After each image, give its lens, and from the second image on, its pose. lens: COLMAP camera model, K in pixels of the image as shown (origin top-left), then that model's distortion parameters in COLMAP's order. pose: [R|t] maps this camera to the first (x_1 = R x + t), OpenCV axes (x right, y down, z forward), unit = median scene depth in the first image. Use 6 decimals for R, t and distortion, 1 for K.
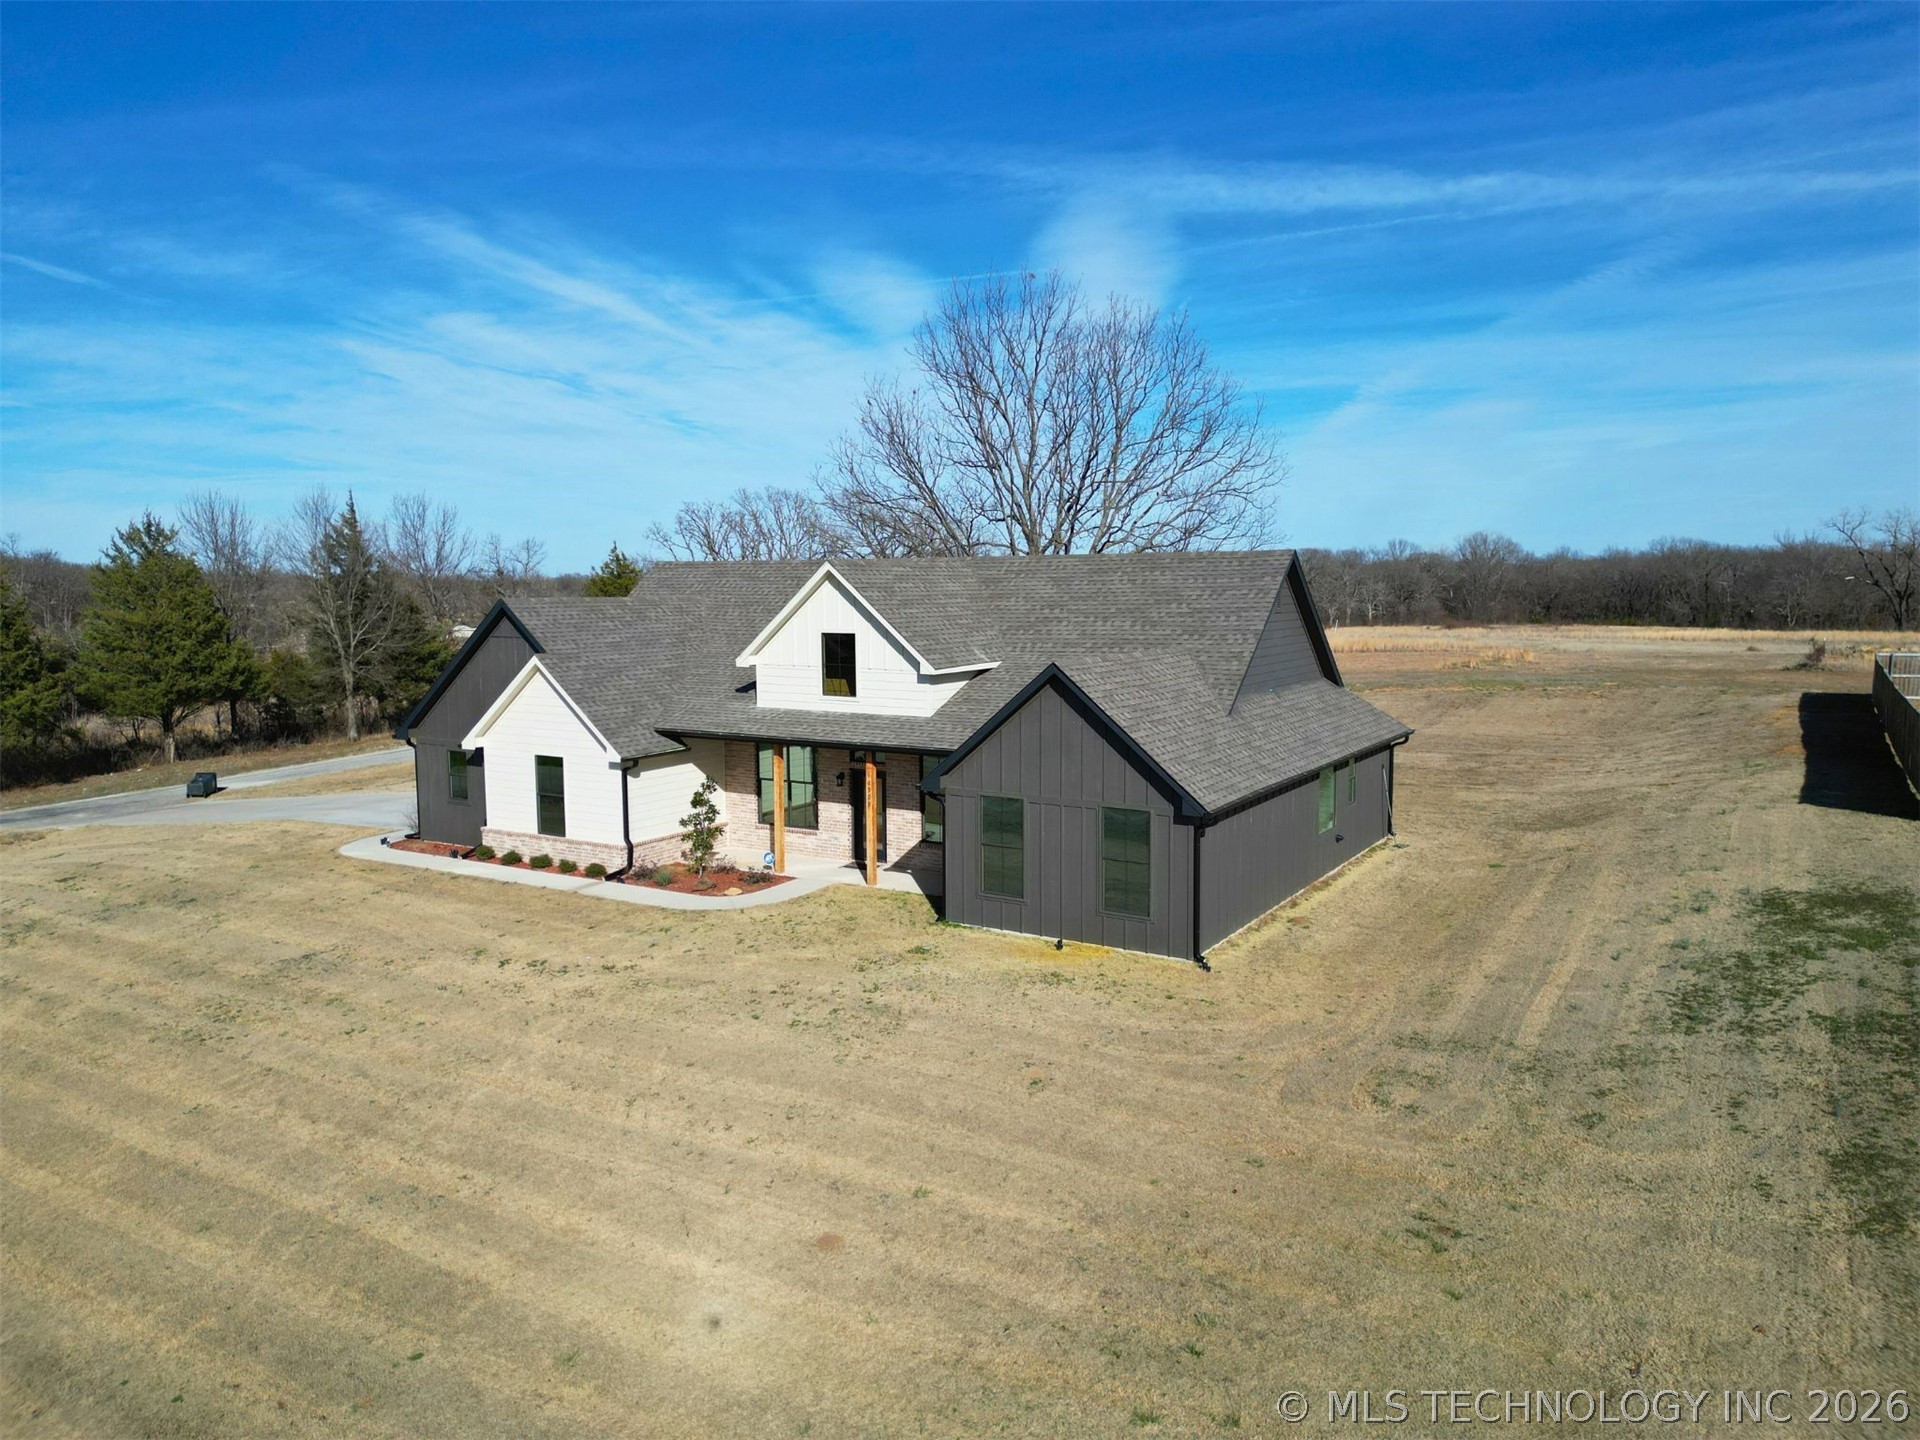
lens RADIAL K [[1336.2, 0, 960.0], [0, 1336.2, 720.0], [0, 0, 1]] dist [0.082792, -0.090265]
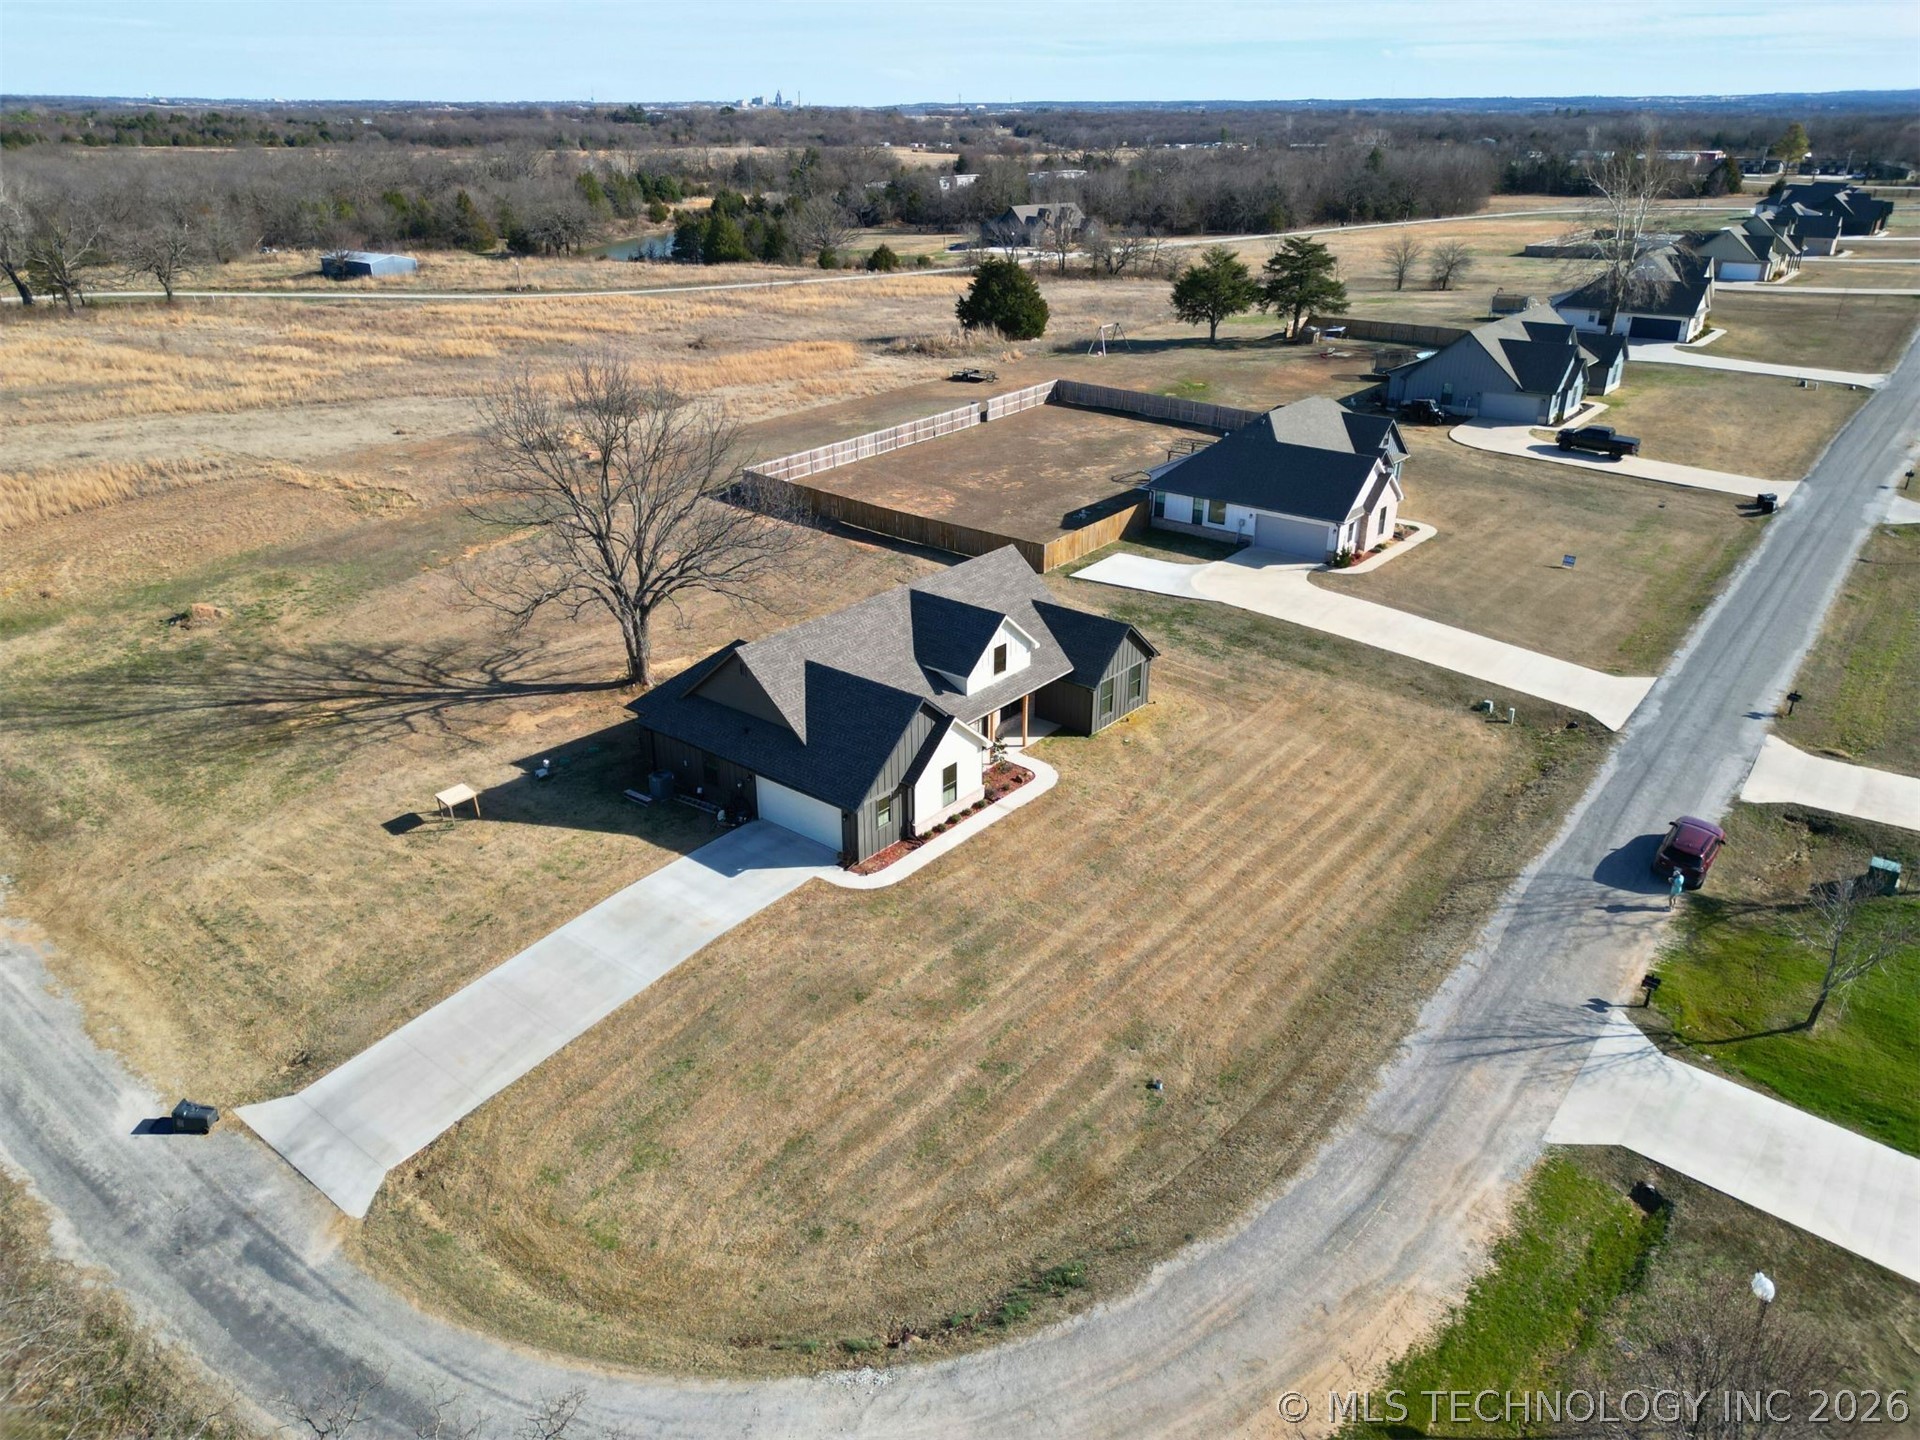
lens RADIAL K [[1336.2, 0, 960.0], [0, 1336.2, 720.0], [0, 0, 1]] dist [0.082792, -0.090265]
pose [[0.128844, -0.404112, 0.905590, -2.033754], [0.100735, 0.913811, 0.393449, -0.784475], [-0.986535, 0.040531, 0.158447, 0.740806]]
